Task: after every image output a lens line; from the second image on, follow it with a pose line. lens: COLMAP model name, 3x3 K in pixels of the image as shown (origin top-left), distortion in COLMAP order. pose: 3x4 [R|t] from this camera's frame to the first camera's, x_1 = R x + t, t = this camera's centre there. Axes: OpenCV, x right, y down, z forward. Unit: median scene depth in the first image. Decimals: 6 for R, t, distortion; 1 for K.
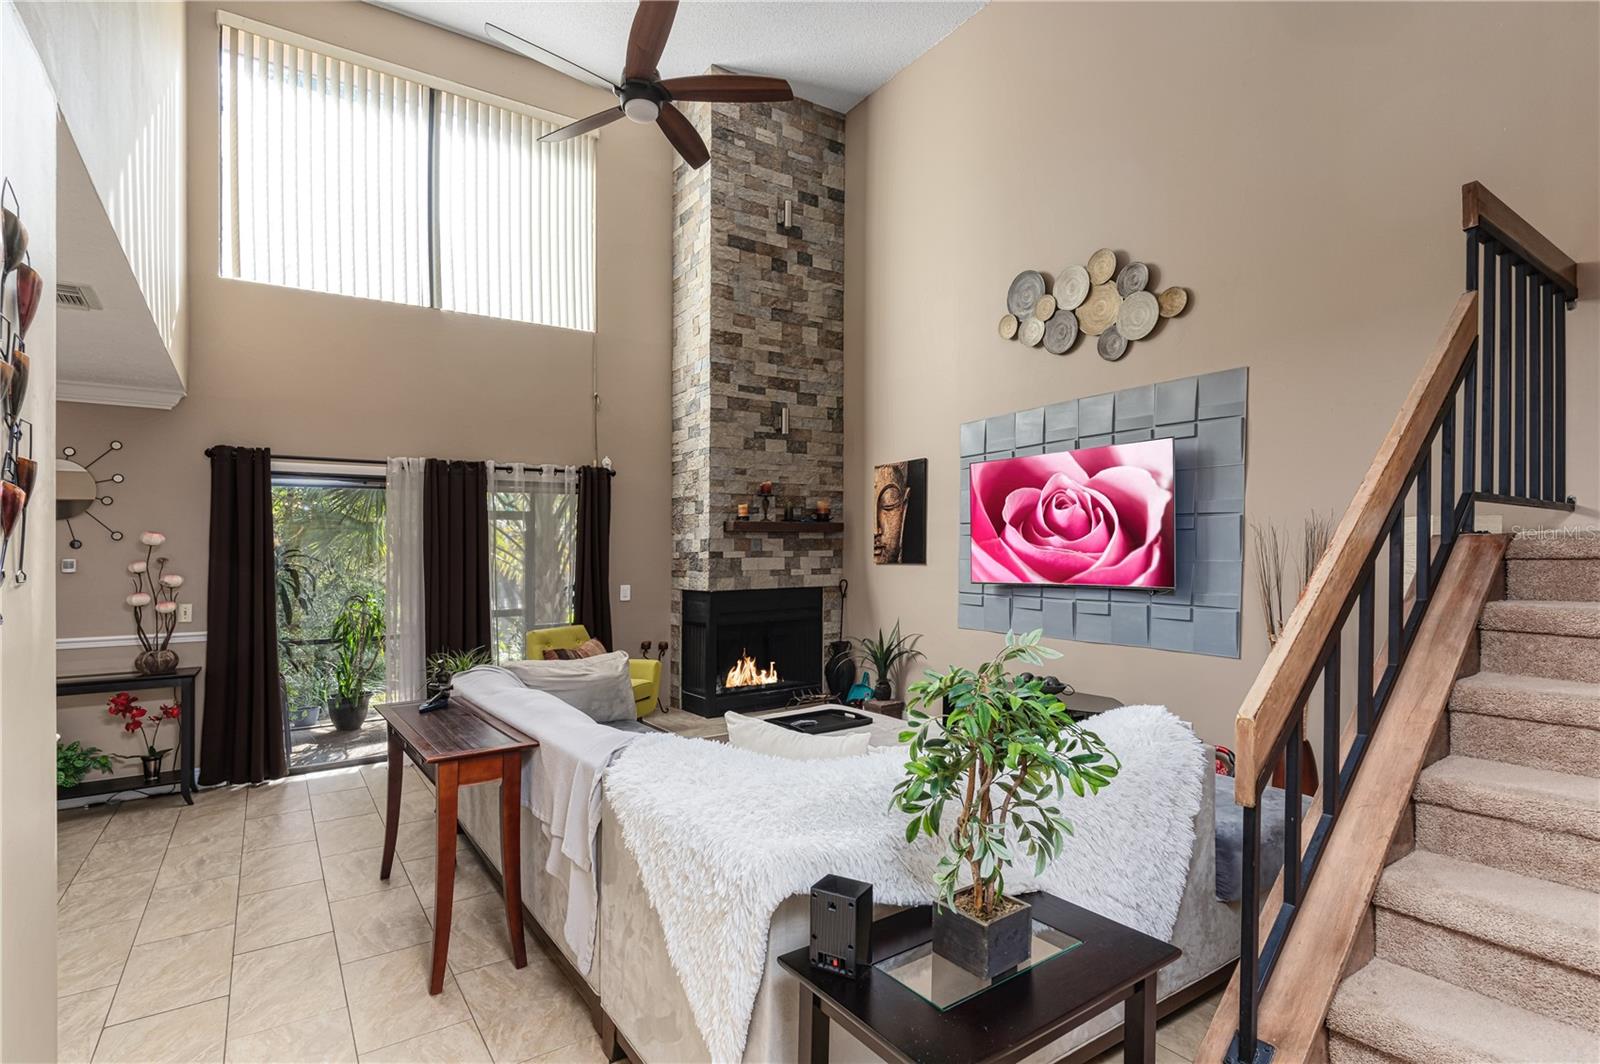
lens RADIAL K [[786.9, 0, 799.9], [0, 786.9, 565.4], [0, 0, 1]] dist [0.009239, 0.000128]
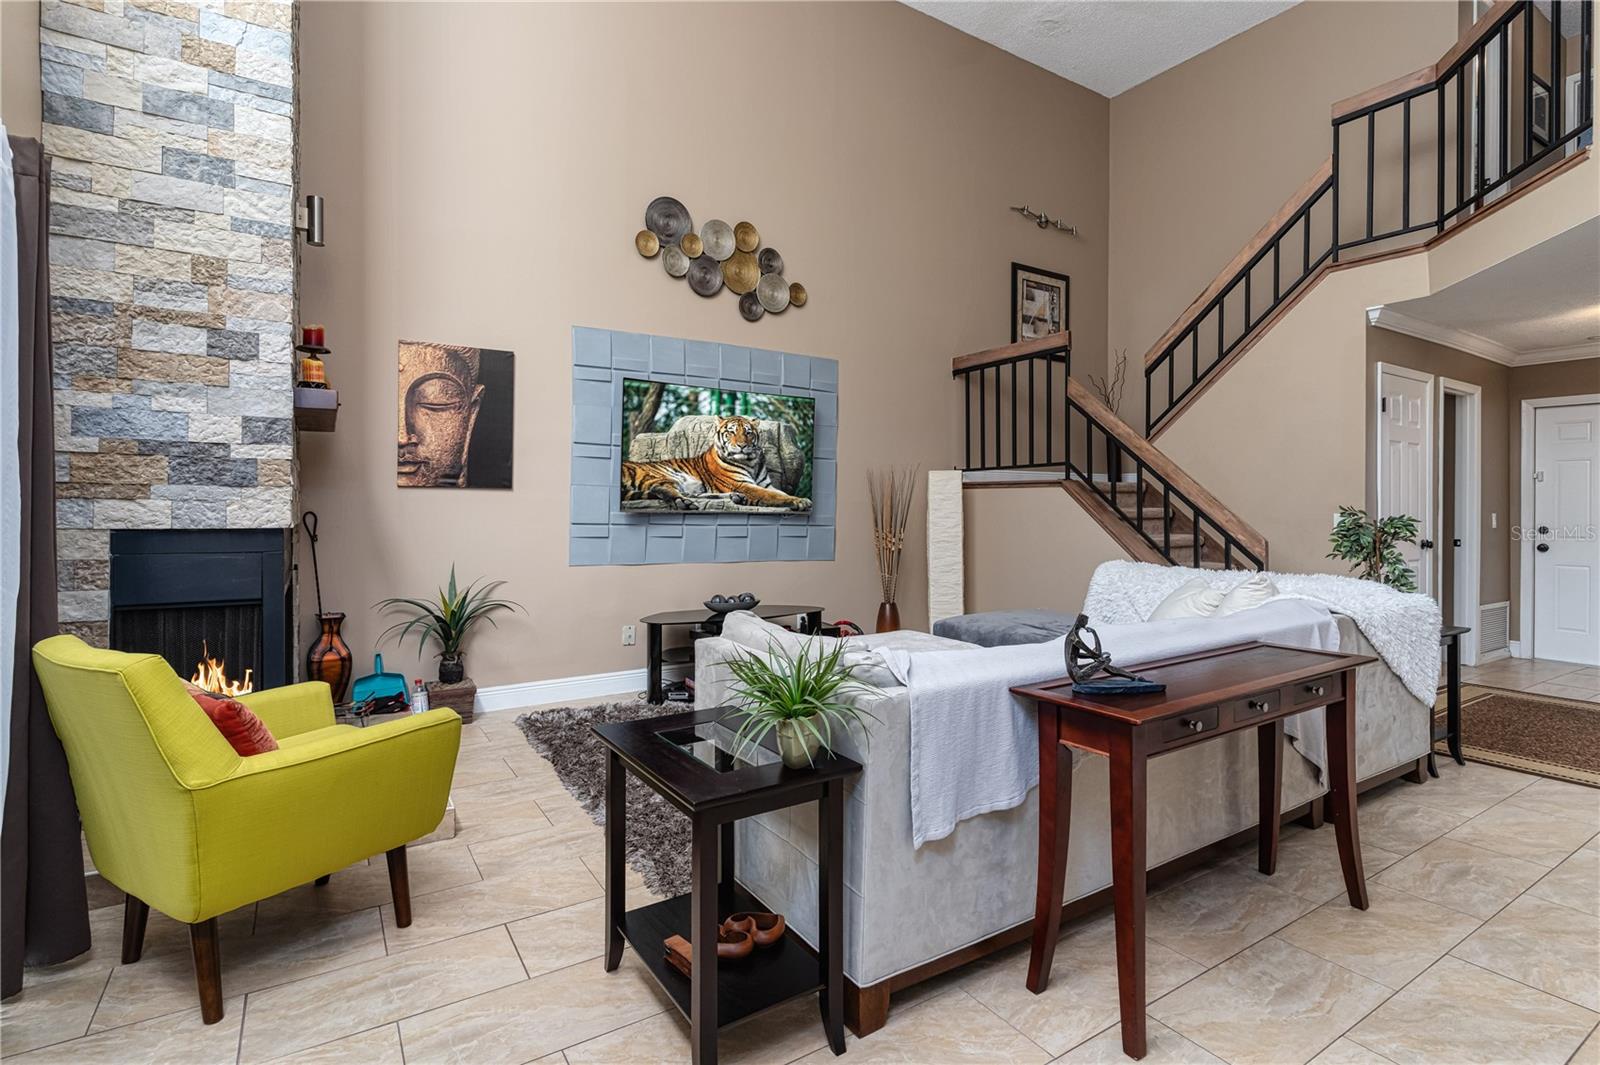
lens RADIAL K [[786.9, 0, 797.0], [0, 786.9, 522.1], [0, 0, 1]] dist [0.009239, 0.000128]
pose [[0.028814, -0.001615, 0.999583, -0.575600], [0.002815, 0.999995, 0.001535, 0.028486], [-0.999581, 0.002769, 0.028819, 0.663219]]
